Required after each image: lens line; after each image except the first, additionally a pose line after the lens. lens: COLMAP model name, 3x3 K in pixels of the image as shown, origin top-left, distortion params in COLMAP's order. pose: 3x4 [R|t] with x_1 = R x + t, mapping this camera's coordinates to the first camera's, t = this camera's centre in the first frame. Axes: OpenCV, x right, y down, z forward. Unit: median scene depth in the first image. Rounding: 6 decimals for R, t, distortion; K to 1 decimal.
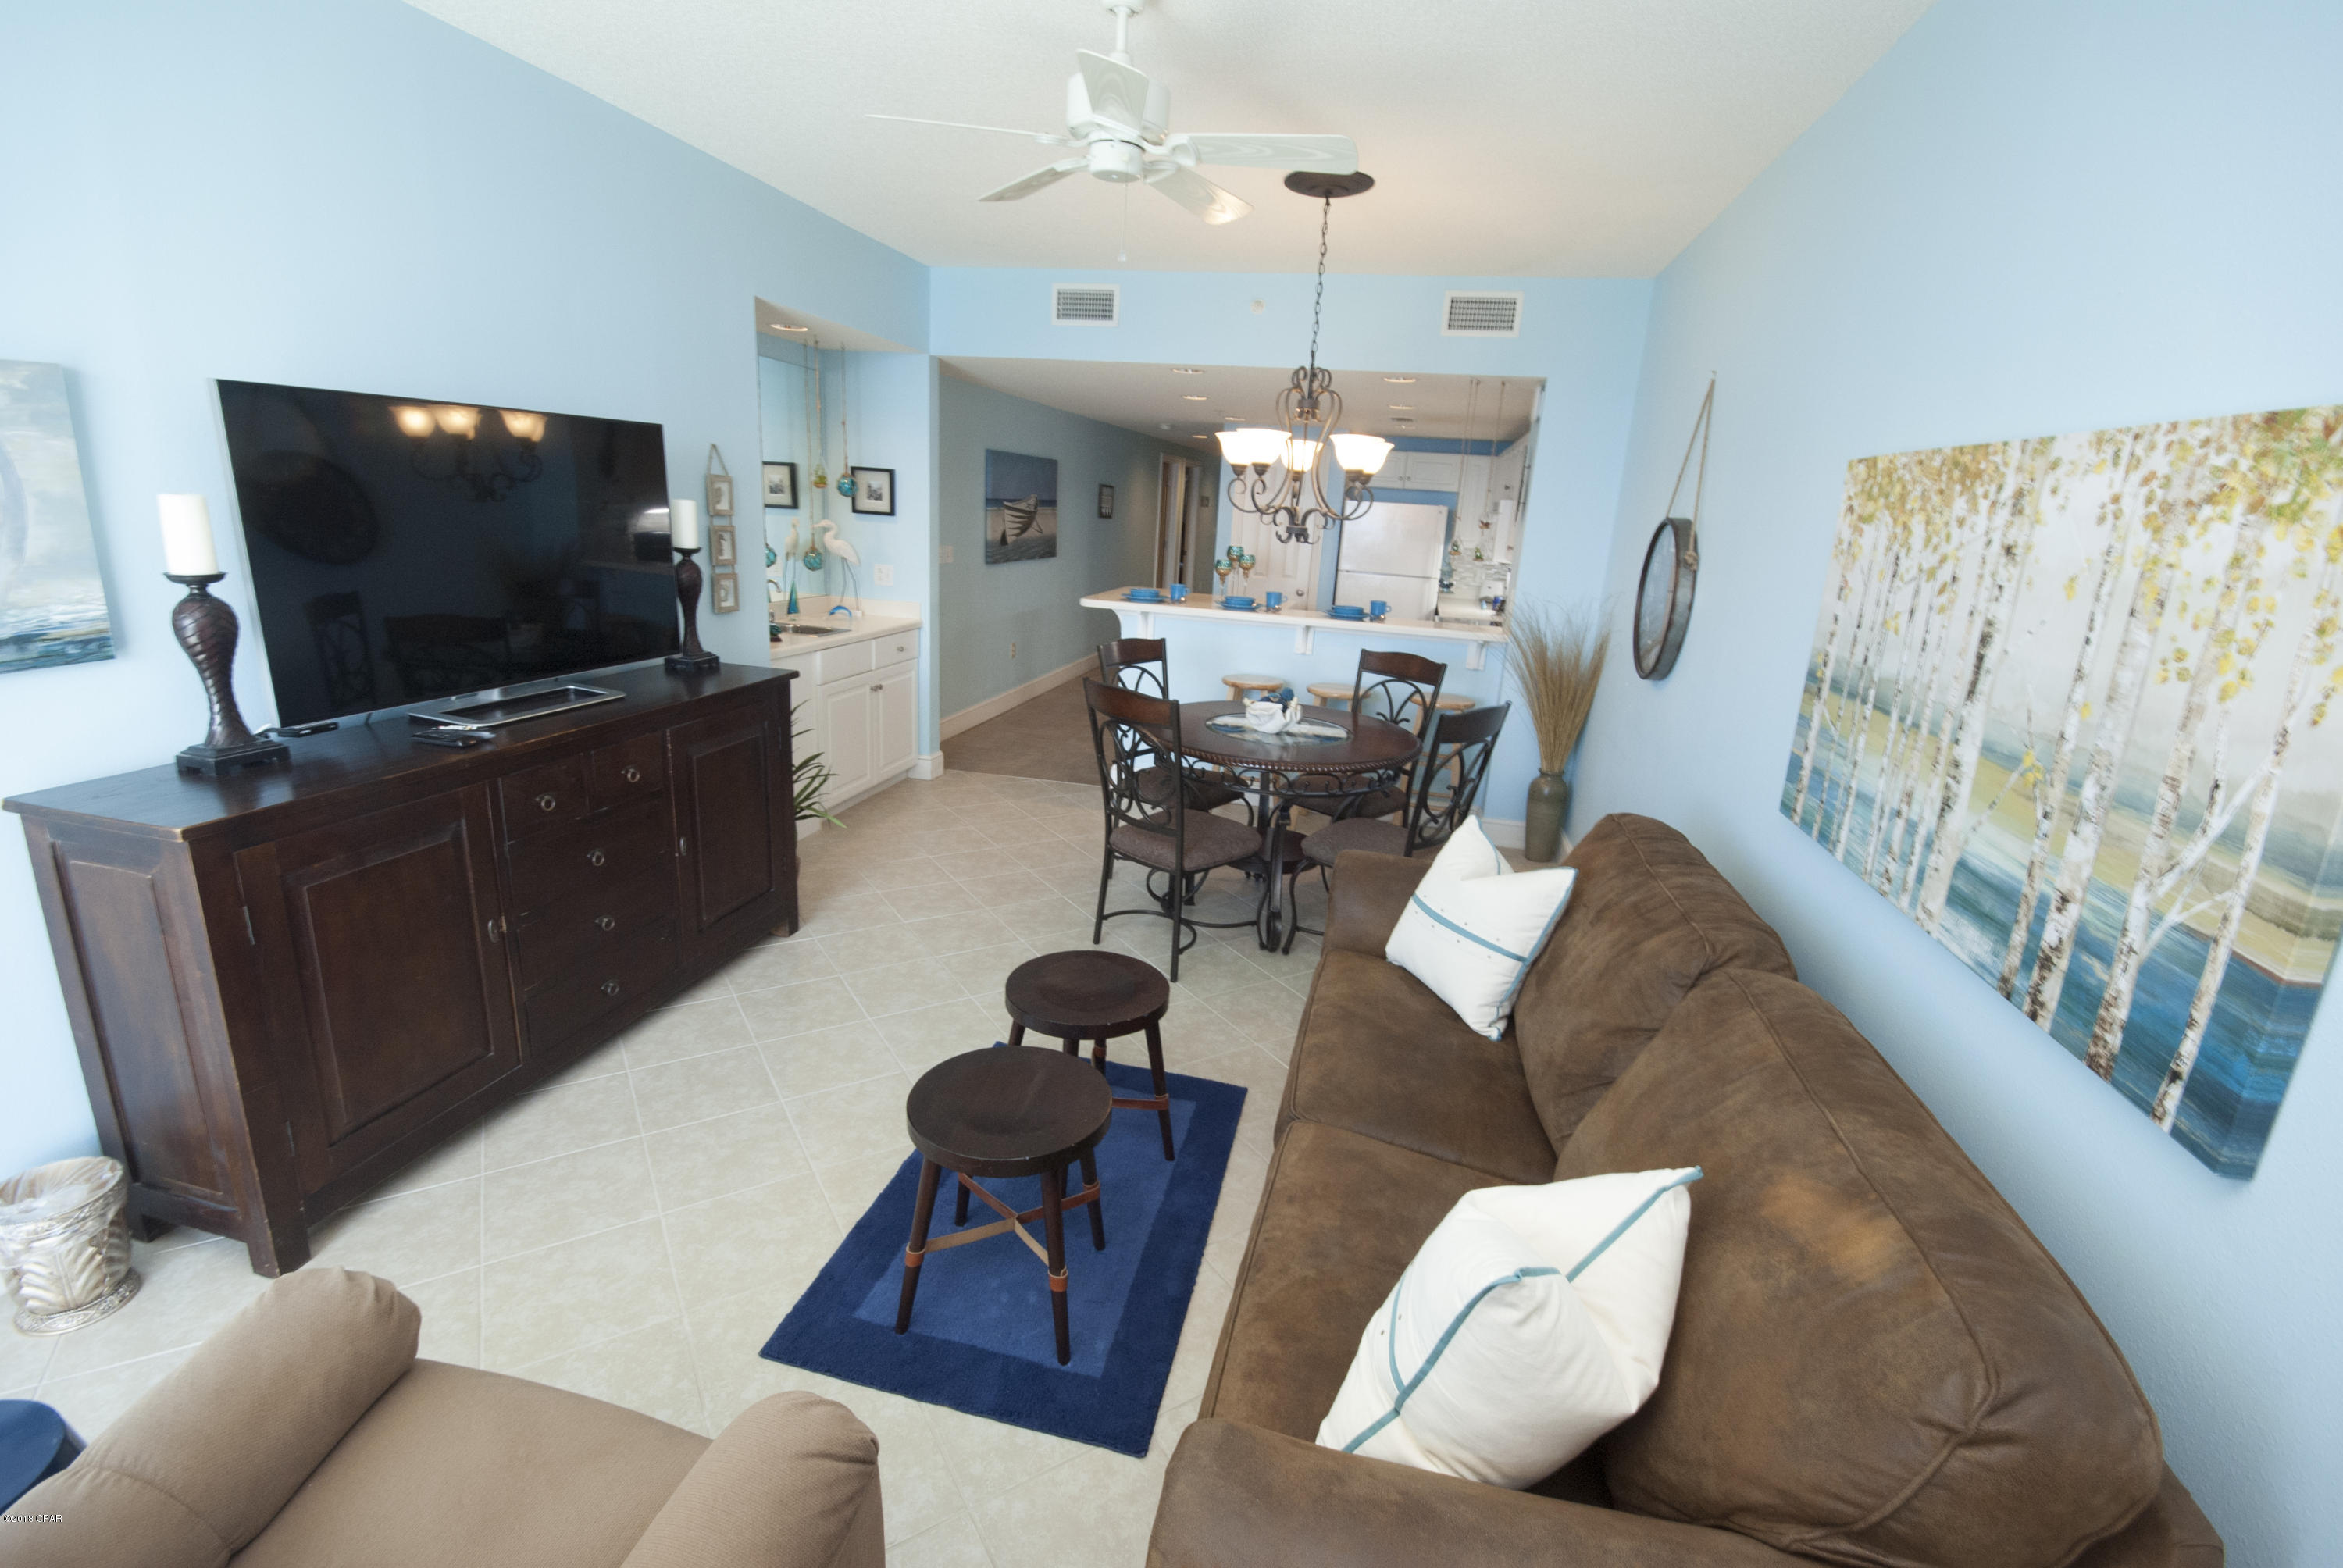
lens RADIAL K [[1027.7, 0, 1171.5], [0, 1027.7, 784.0], [0, 0, 1]] dist [-0.000794, -0.007227]
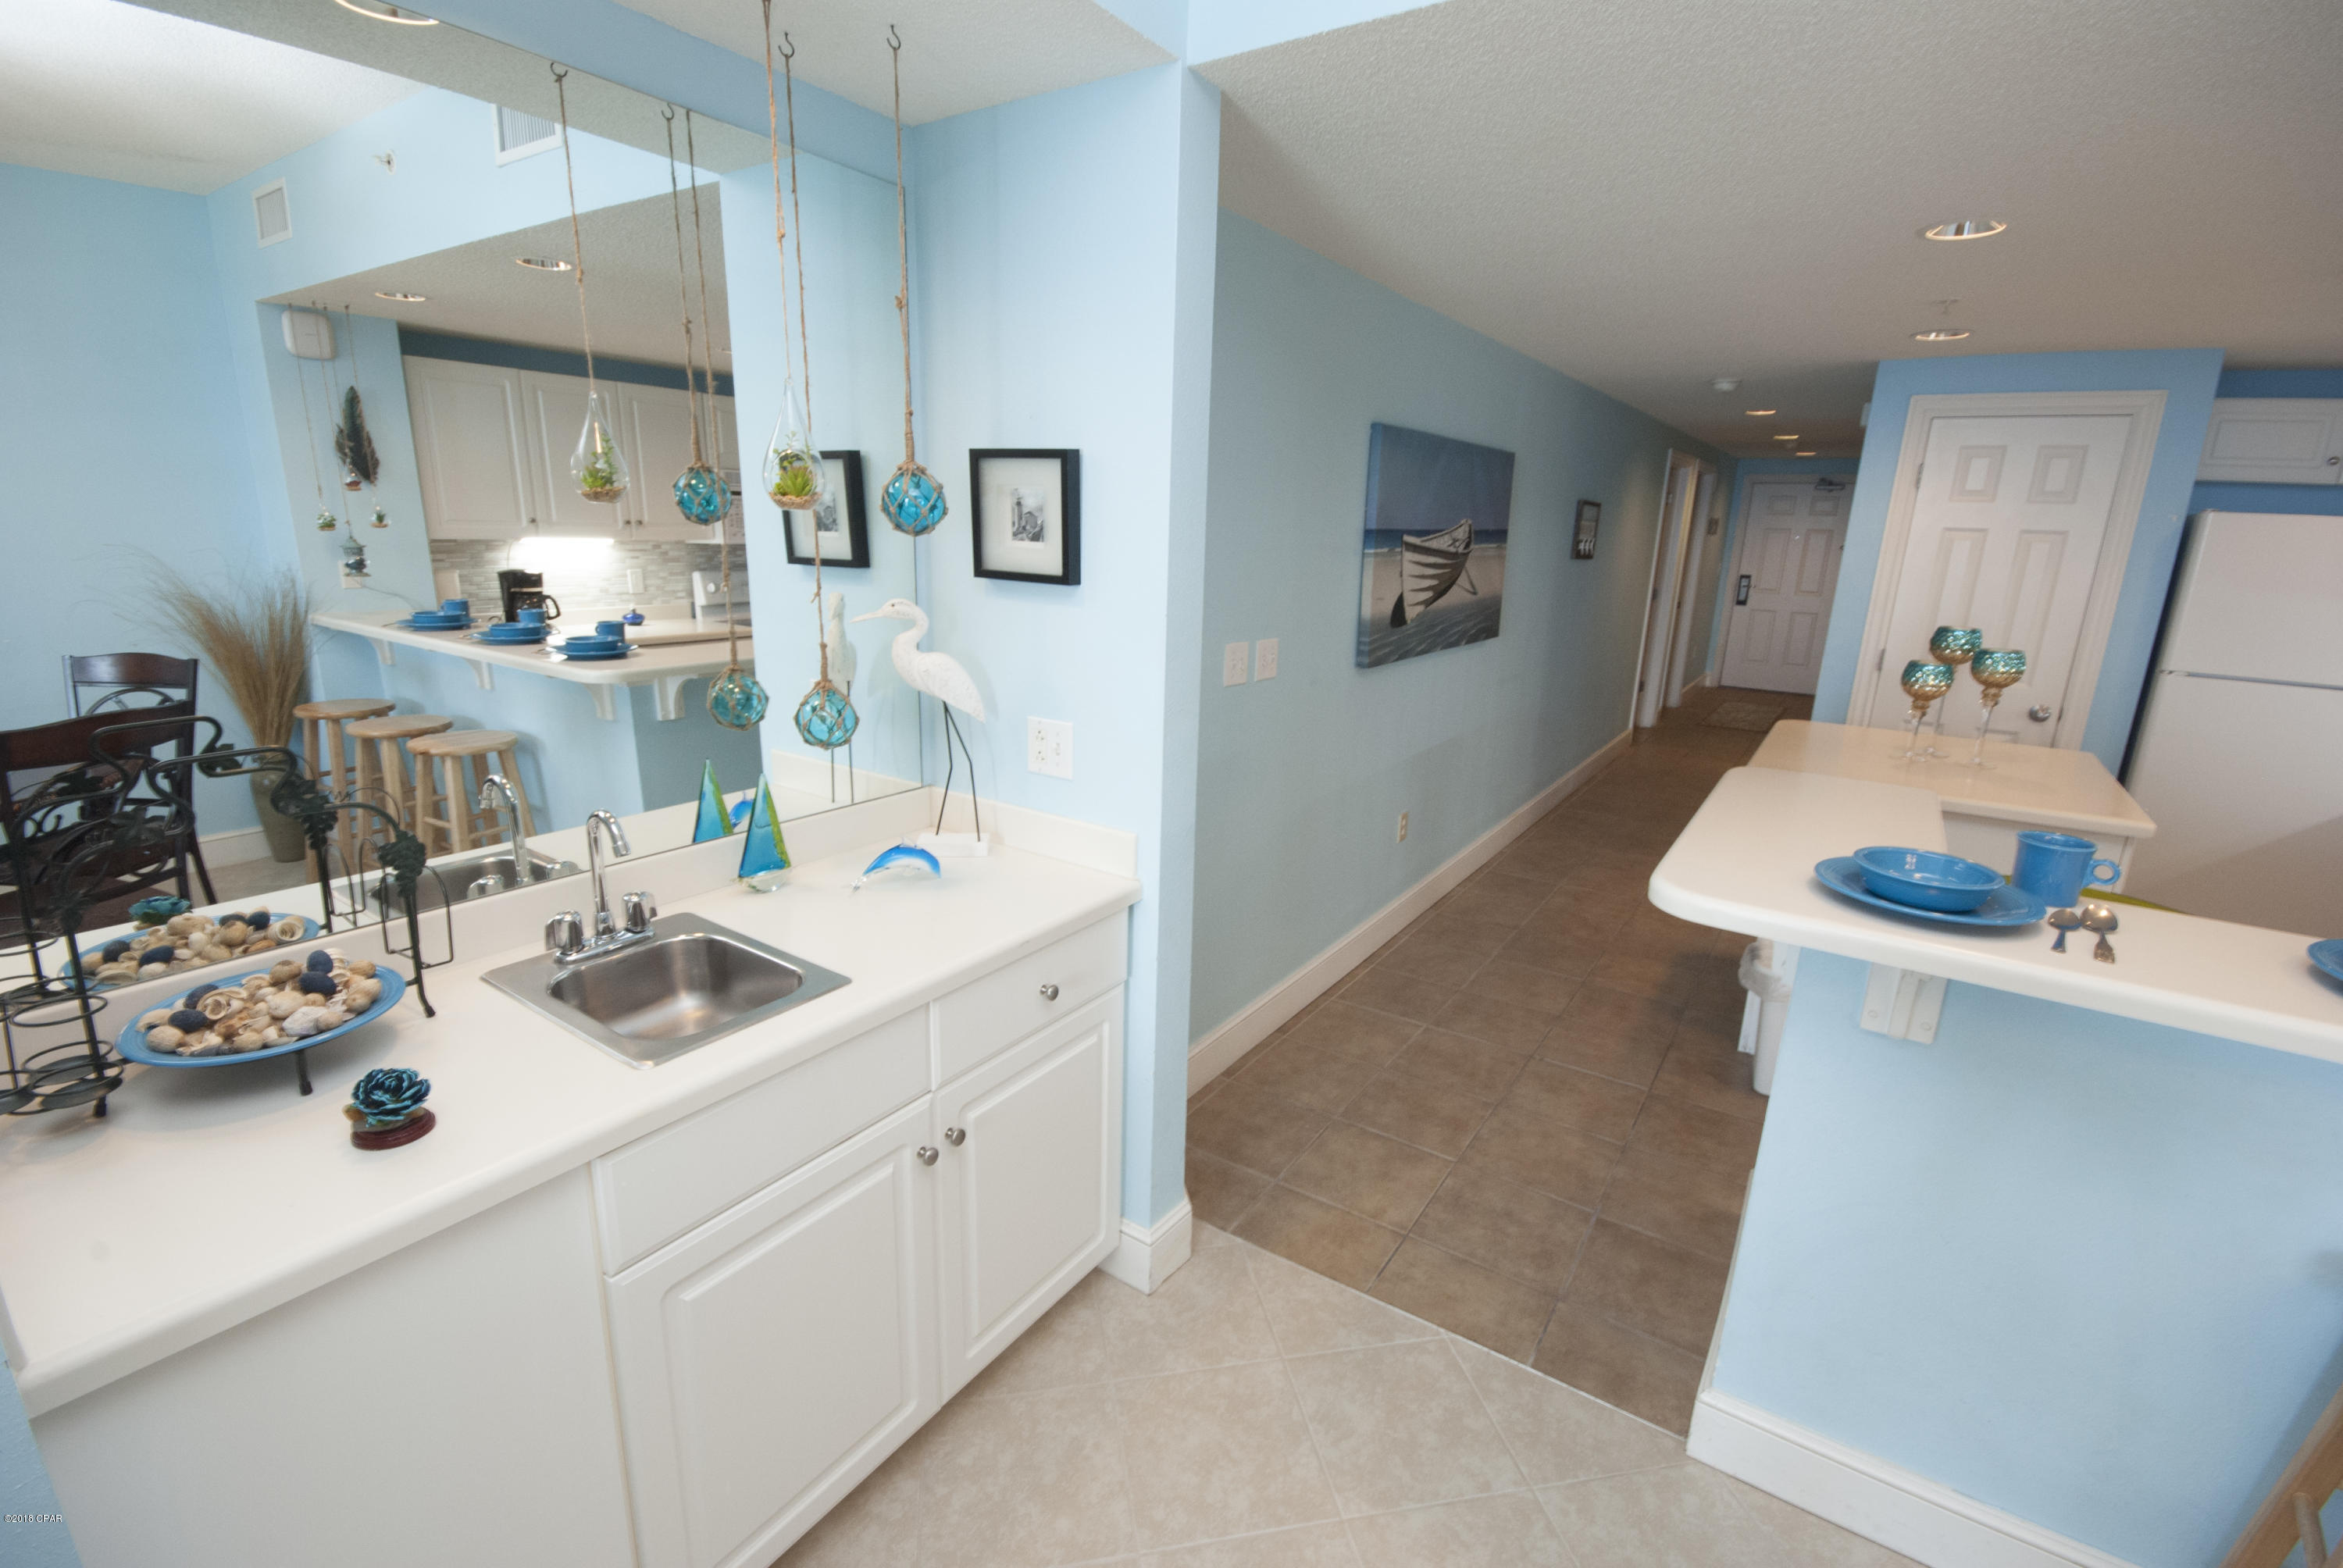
lens RADIAL K [[1027.7, 0, 1171.5], [0, 1027.7, 784.0], [0, 0, 1]] dist [-0.000794, -0.007227]
pose [[0.929677, 0.059878, -0.363477, -0.108603], [-0.071462, 0.997272, -0.018494, -0.187147], [0.361378, 0.043168, 0.931420, 0.681602]]
